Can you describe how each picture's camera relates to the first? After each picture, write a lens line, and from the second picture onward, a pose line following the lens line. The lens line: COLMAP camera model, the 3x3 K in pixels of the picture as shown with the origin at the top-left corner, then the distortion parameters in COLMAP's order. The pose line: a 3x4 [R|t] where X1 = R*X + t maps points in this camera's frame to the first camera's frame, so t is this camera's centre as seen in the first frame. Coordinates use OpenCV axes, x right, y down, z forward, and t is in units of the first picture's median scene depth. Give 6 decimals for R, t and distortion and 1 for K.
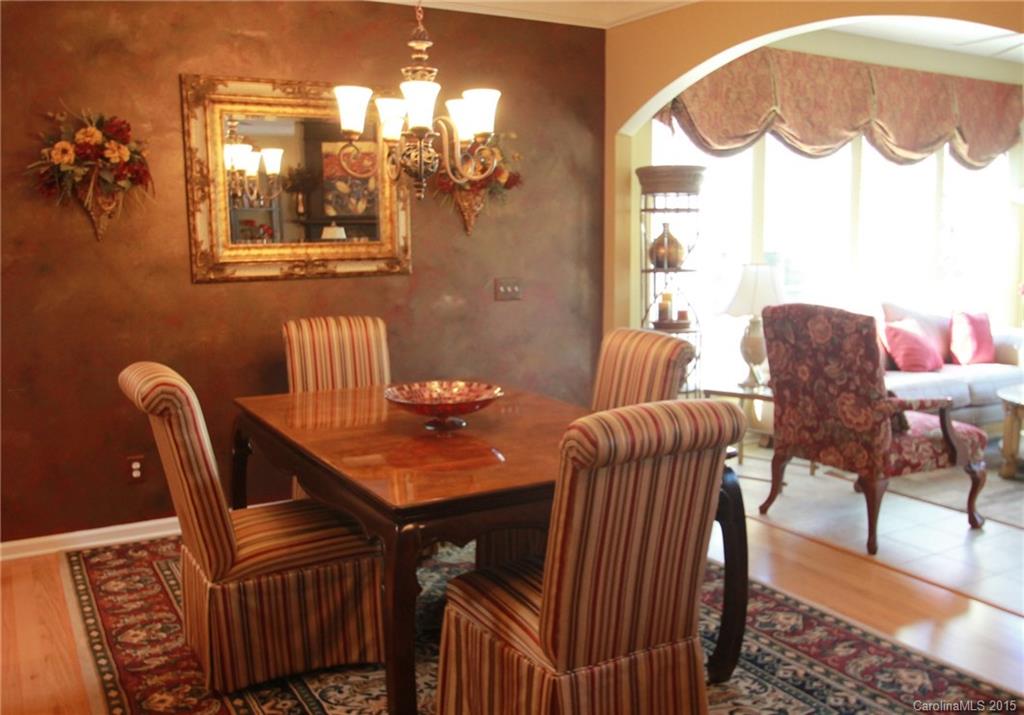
lens RADIAL K [[918.8, 0, 544.0], [0, 918.8, 369.6], [0, 0, 1]] dist [-0.058207, 0.037174]
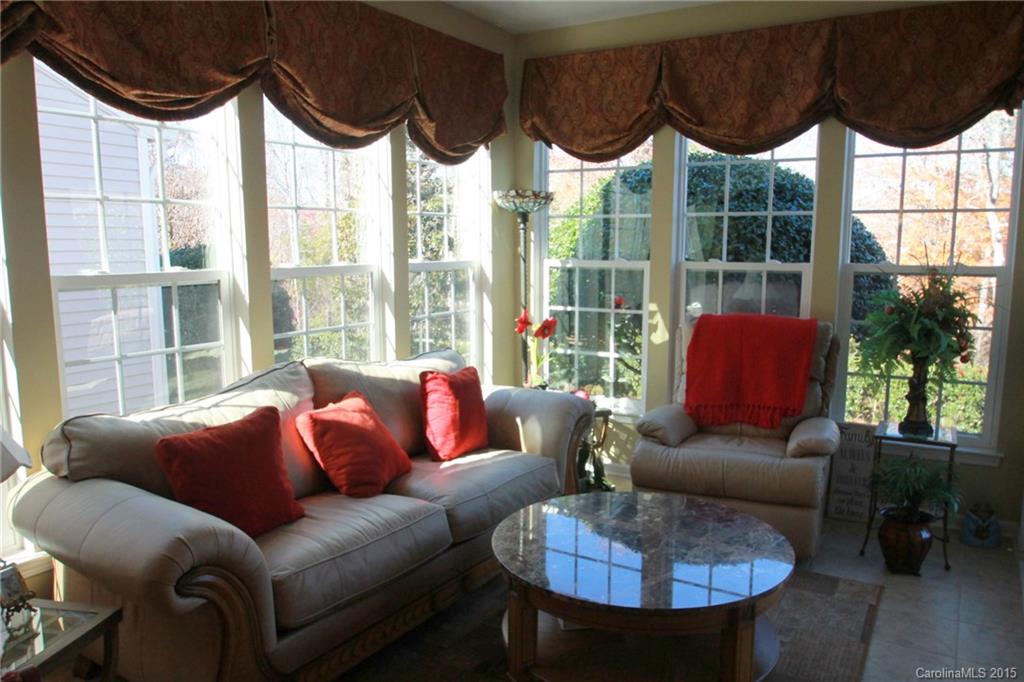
lens RADIAL K [[749.7, 0, 513.2], [0, 749.7, 342.0], [0, 0, 1]] dist [-0.004341, -0.001410]
pose [[0.884842, -0.055673, 0.462552, 0.389122], [0.060955, 0.998134, 0.003532, -0.126617], [-0.461886, 0.025070, 0.886585, 0.740551]]
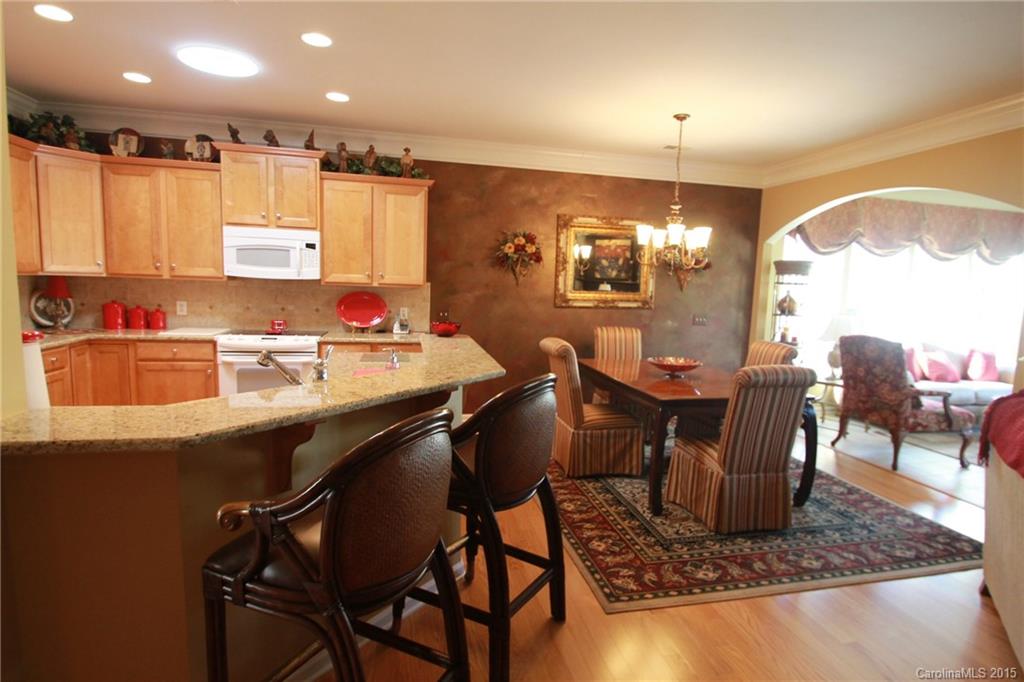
lens RADIAL K [[532.4, 0, 542.9], [0, 532.4, 349.7], [0, 0, 1]] dist [-0.004704, -0.003582]
pose [[0.953996, 0.076224, -0.289968, -0.029803], [-0.085709, 0.996117, -0.020135, 0.036326], [0.287307, 0.044061, 0.956824, -0.245199]]
